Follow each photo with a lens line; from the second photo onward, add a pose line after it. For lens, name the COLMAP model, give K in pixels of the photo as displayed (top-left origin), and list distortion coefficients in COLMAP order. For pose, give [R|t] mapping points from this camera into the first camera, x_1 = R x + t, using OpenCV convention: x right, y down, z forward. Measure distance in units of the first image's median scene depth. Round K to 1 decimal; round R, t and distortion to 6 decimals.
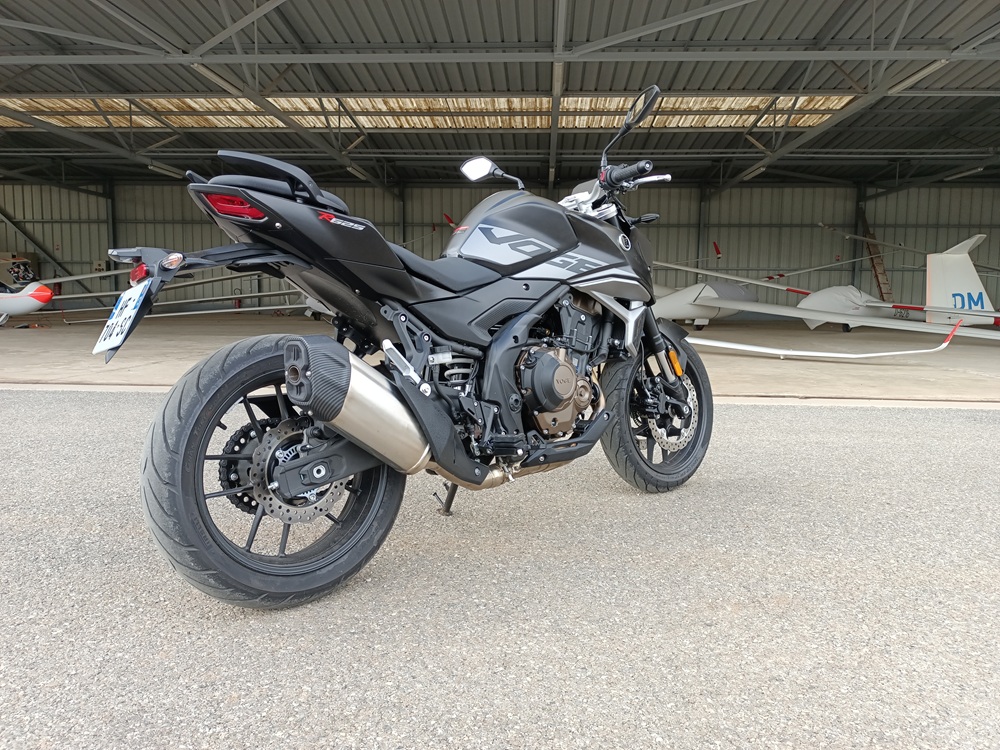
lens RADIAL K [[749.4, 0, 500.0], [0, 749.4, 375.0], [0, 0, 1]] dist [0.079889, -0.103226]
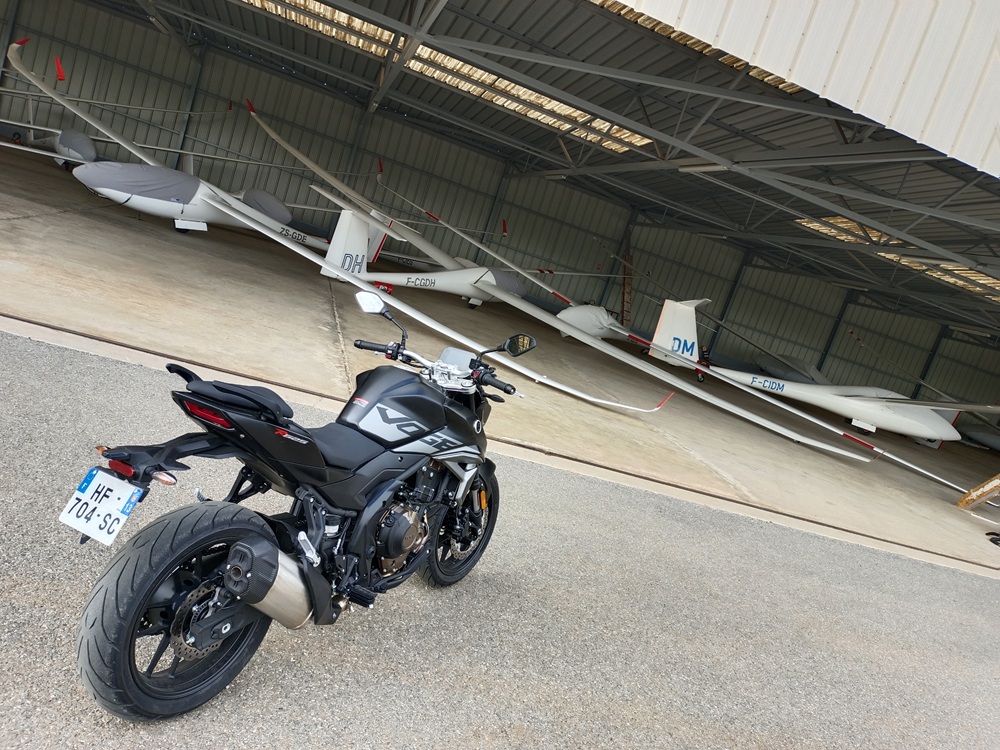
lens RADIAL K [[749.4, 0, 500.0], [0, 749.4, 375.0], [0, 0, 1]] dist [0.079889, -0.103226]
pose [[0.910608, 0.235152, 0.339848, -0.249898], [-0.274073, 0.959104, 0.070730, -0.352220], [-0.309318, -0.157550, 0.937817, -0.197550]]
